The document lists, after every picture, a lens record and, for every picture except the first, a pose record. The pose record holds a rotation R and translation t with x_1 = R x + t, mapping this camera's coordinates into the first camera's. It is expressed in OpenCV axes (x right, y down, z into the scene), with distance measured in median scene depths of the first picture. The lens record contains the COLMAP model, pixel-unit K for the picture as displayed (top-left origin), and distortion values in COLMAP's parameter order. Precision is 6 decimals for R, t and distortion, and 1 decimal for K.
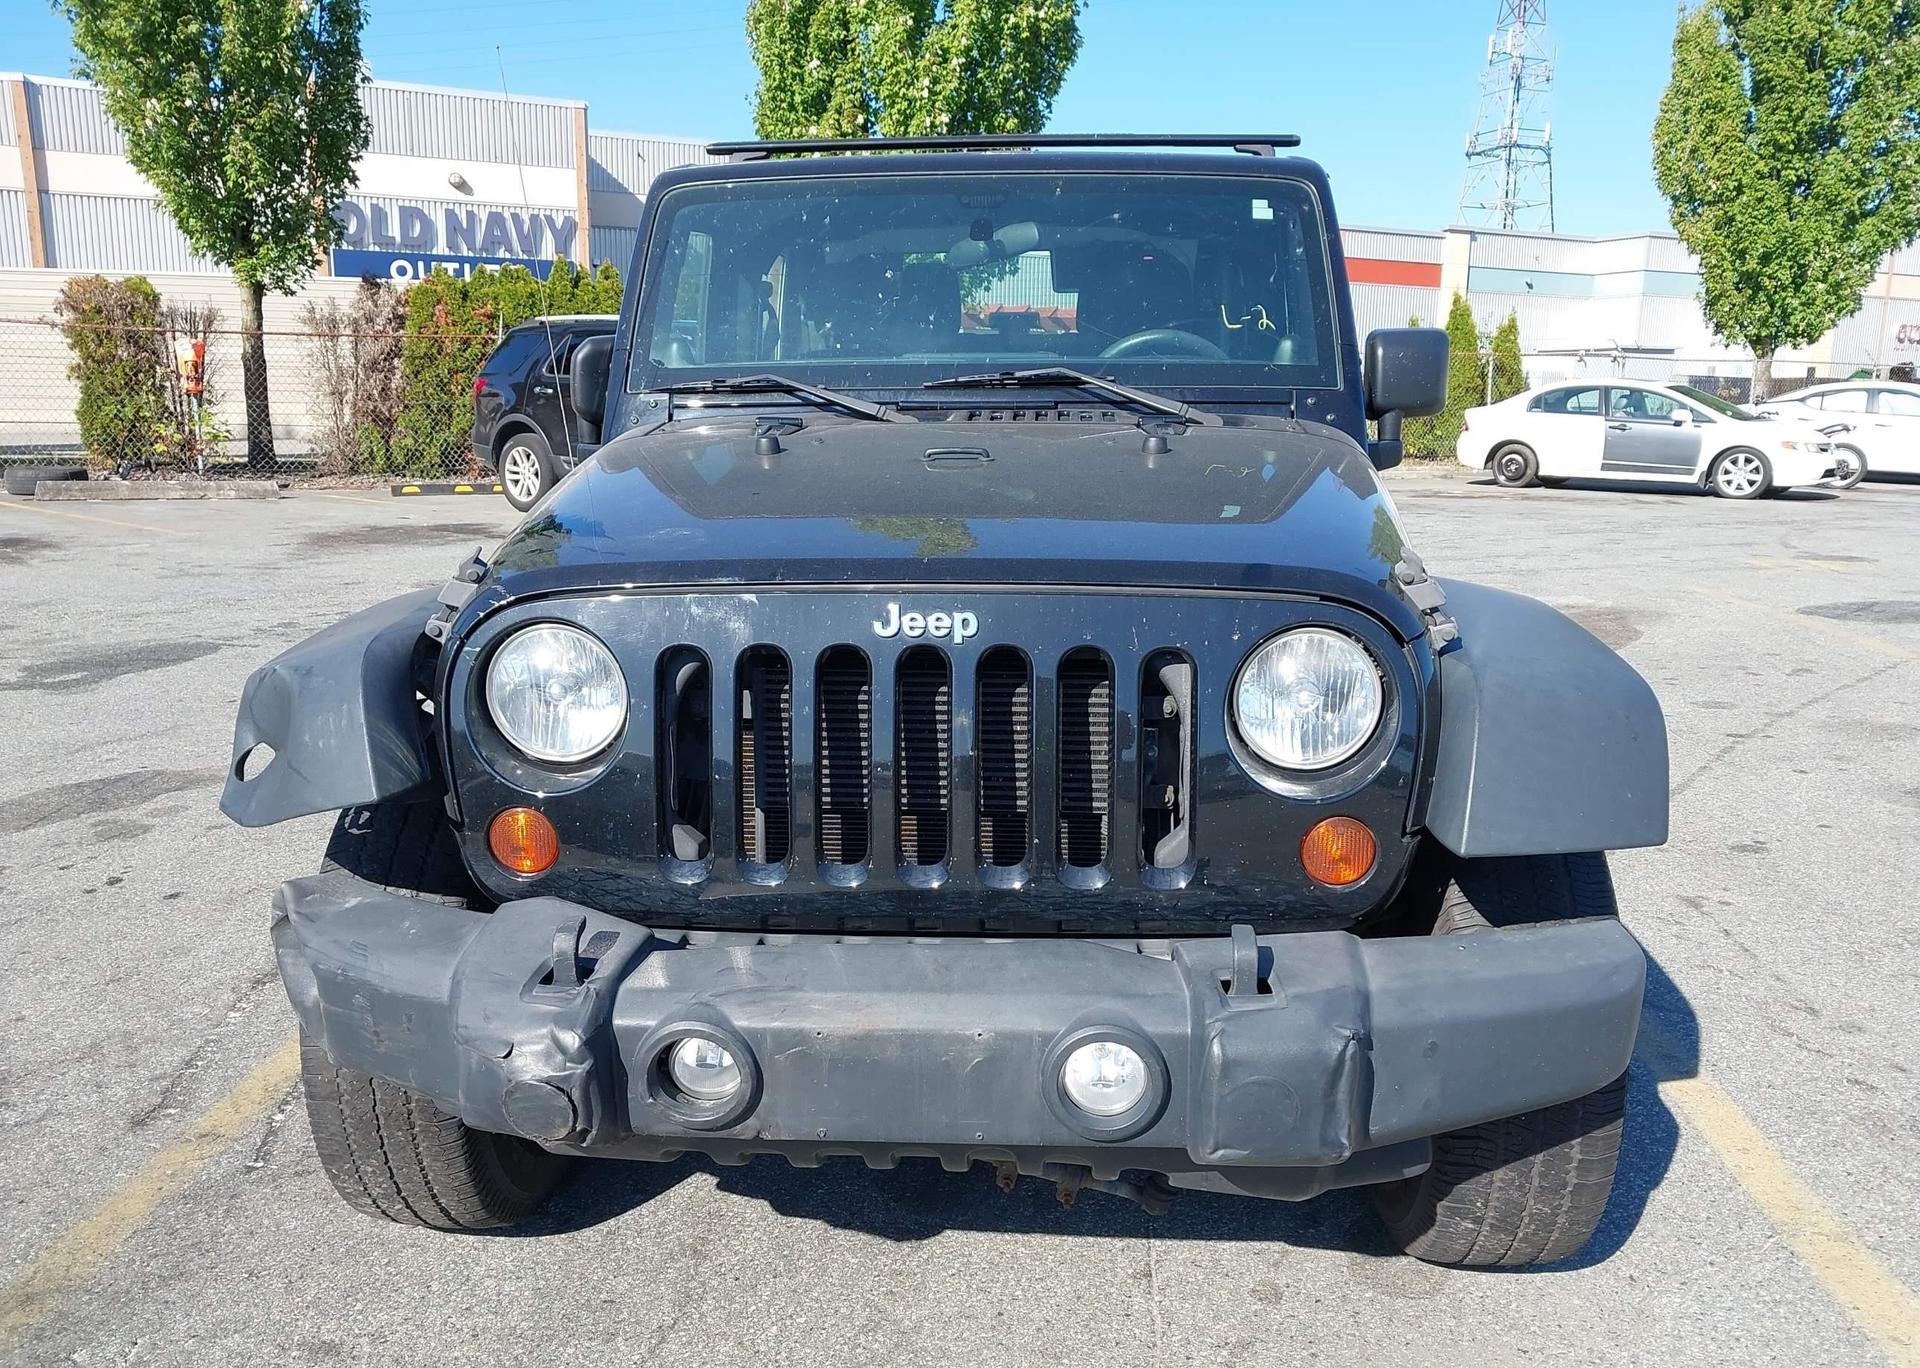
lens RADIAL K [[1541.4, 0, 974.4], [0, 1541.4, 682.1], [0, 0, 1]] dist [0.030452, -0.030855]
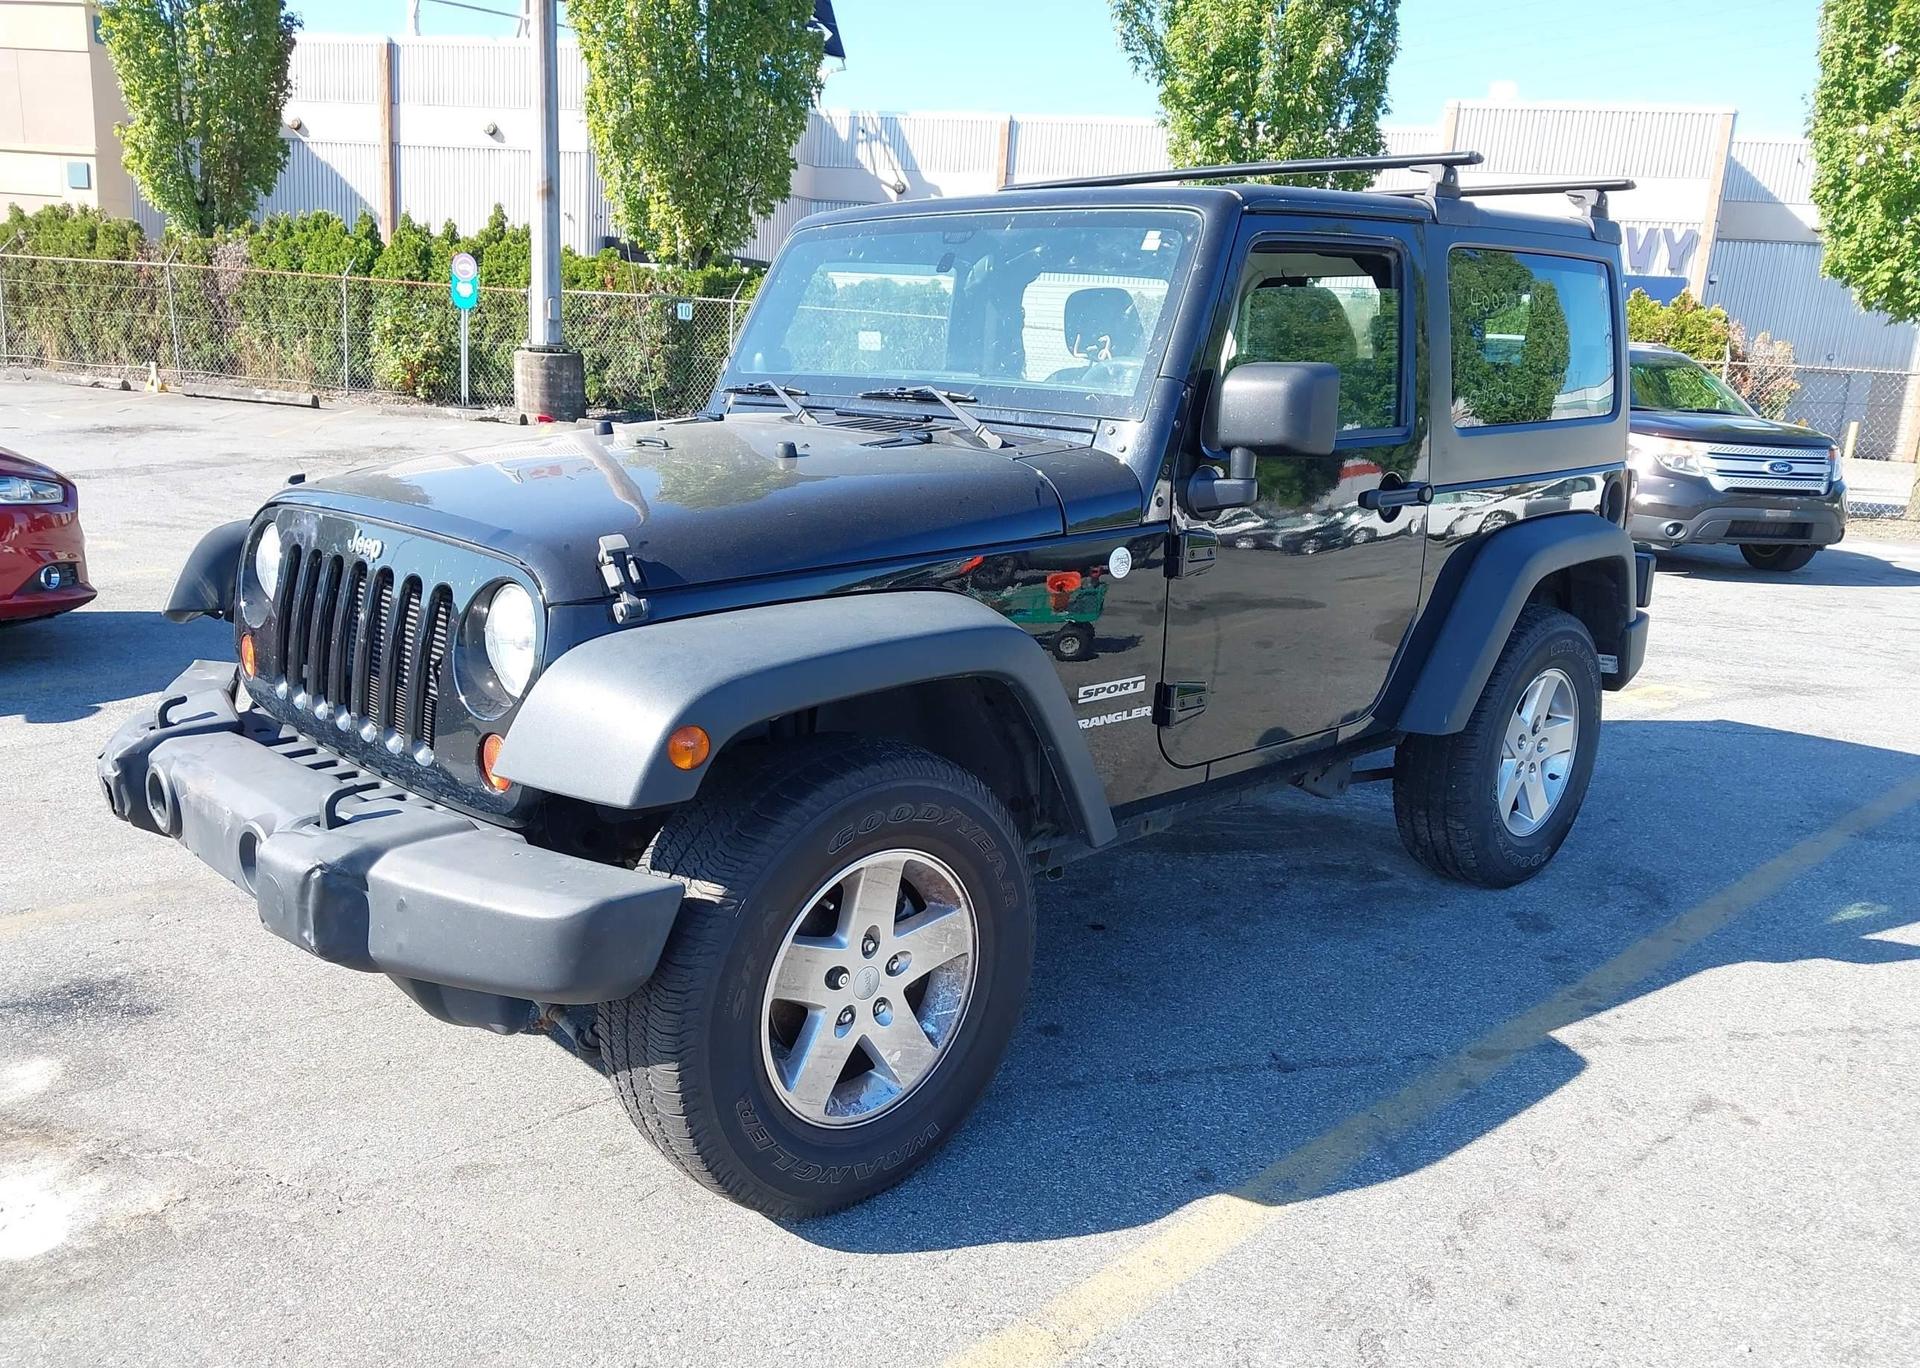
lens RADIAL K [[1541.4, 0, 951.4], [0, 1541.4, 682.7], [0, 0, 1]] dist [0.030452, -0.030855]
pose [[0.731542, 0.174029, -0.659212, 0.158022], [-0.179944, 0.981874, 0.059523, -0.011256], [0.657622, 0.075078, 0.749598, 0.034076]]
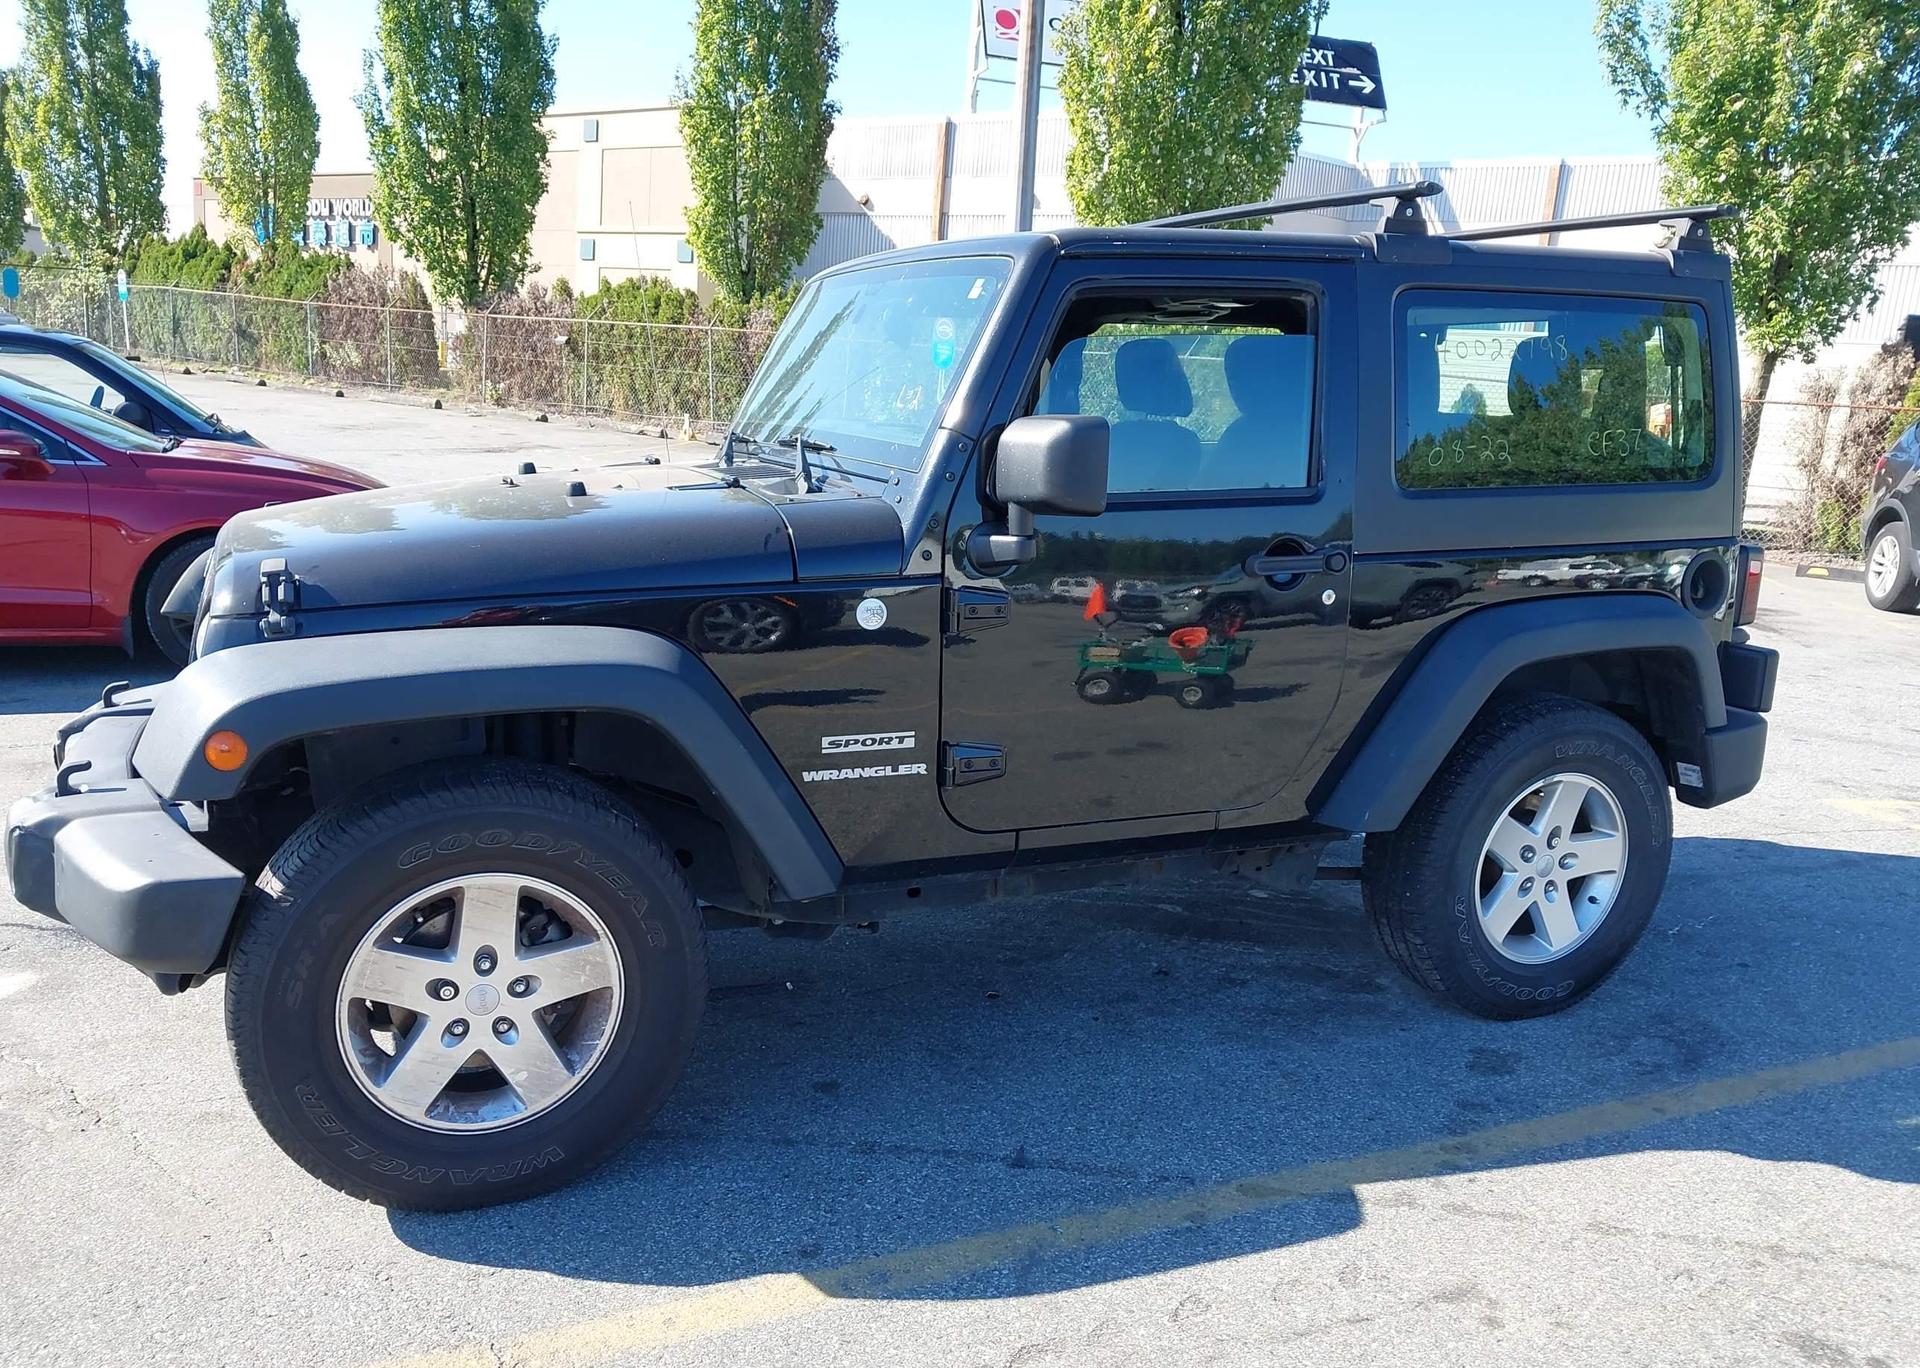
lens RADIAL K [[1541.4, 0, 962.1], [0, 1541.4, 683.7], [0, 0, 1]] dist [0.030452, -0.030855]
pose [[0.445107, 0.193591, -0.874301, 0.214944], [-0.227735, 0.968722, 0.098558, -0.031085], [0.866035, 0.155241, 0.475272, 0.112438]]
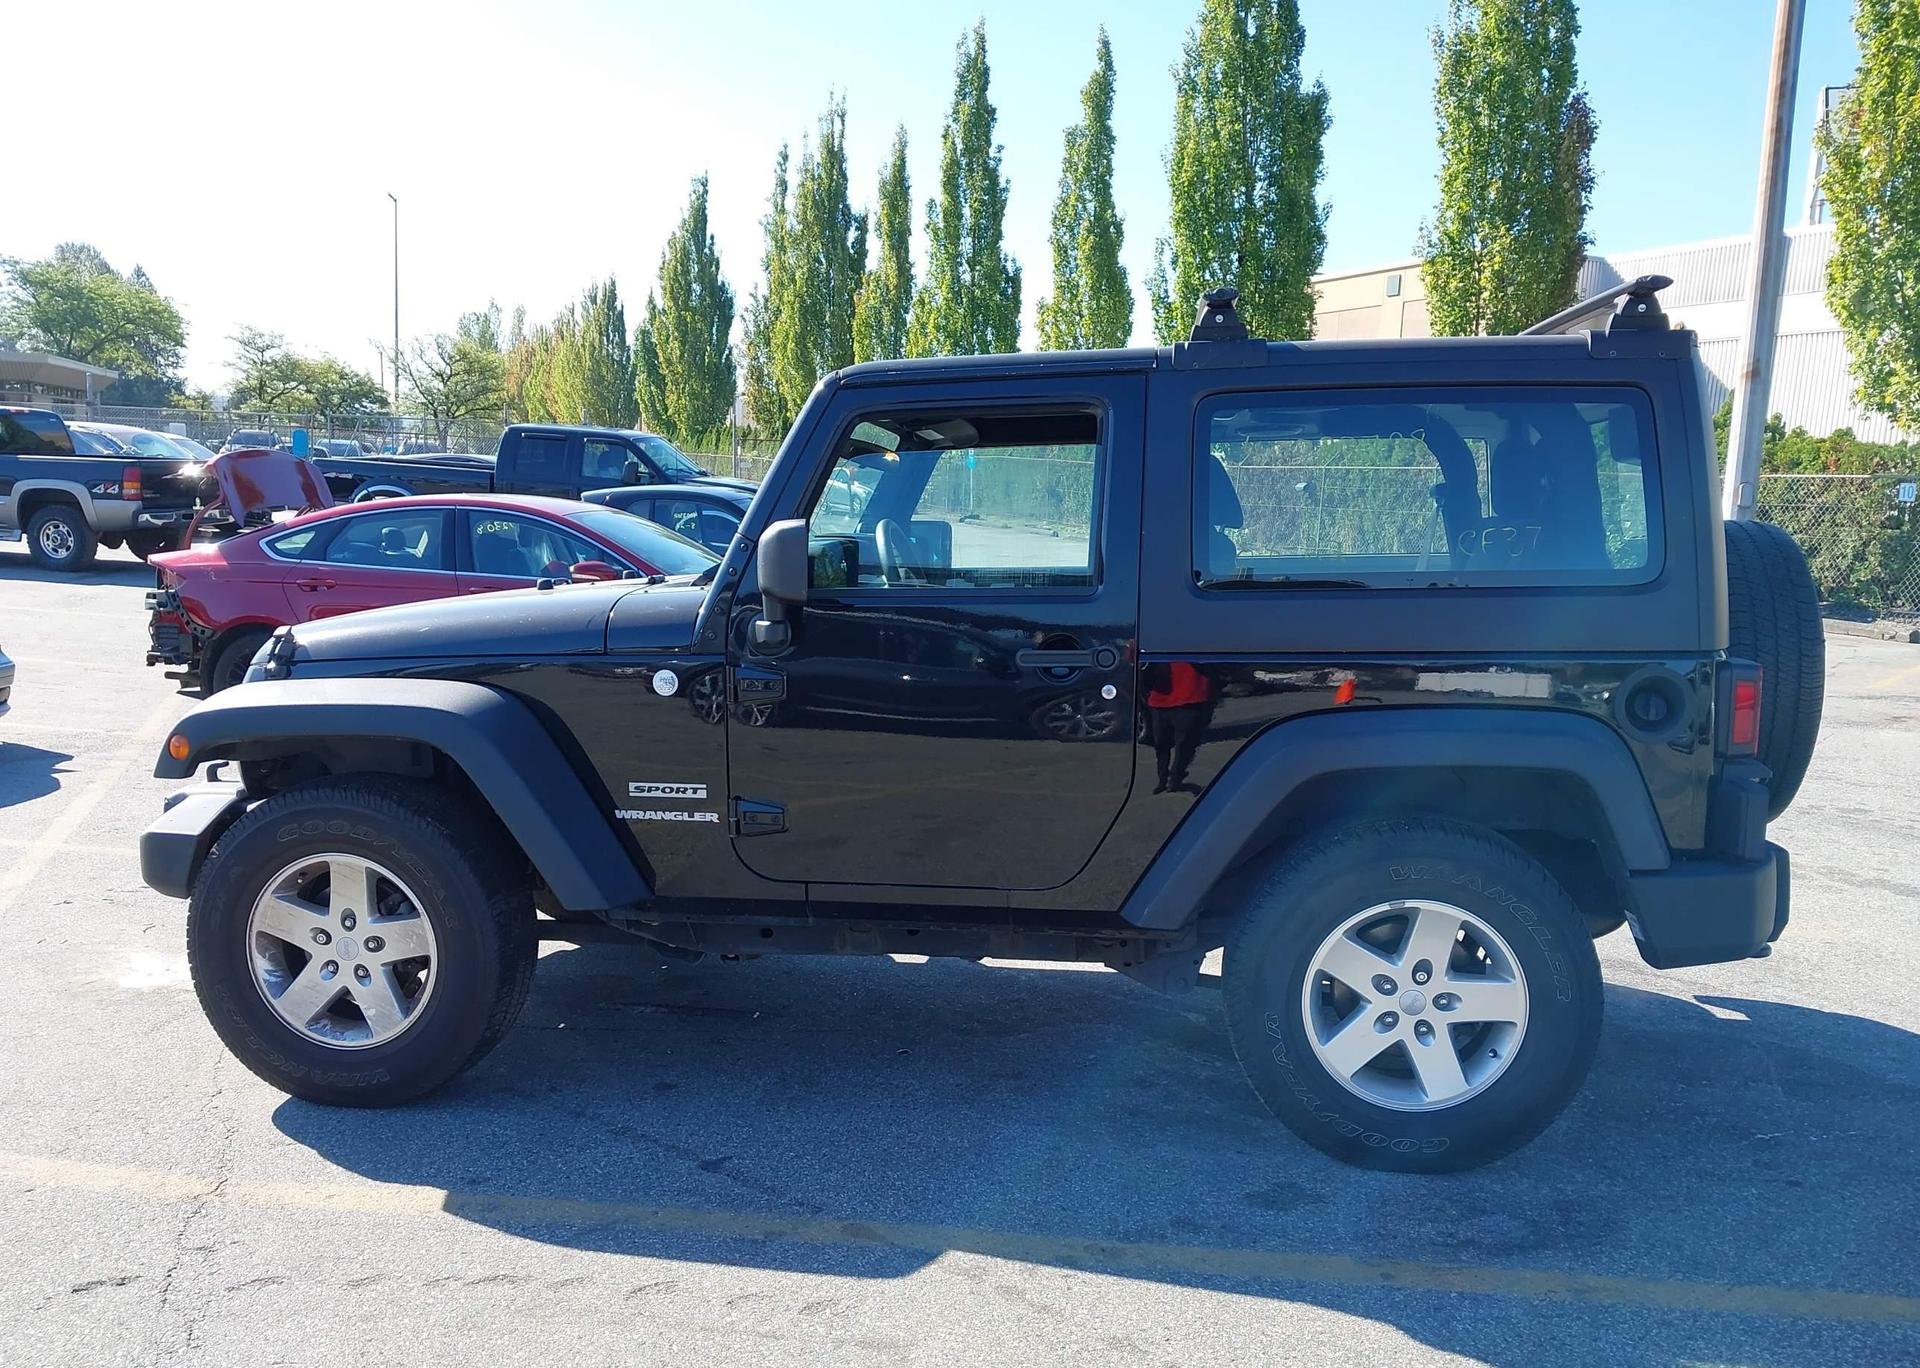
lens RADIAL K [[1541.4, 0, 965.2], [0, 1541.4, 671.8], [0, 0, 1]] dist [0.030452, -0.030855]
pose [[-0.085409, 0.109696, -0.990289, 0.266305], [-0.224098, 0.966339, 0.126371, -0.058666], [0.970817, 0.232715, -0.057951, 0.246711]]
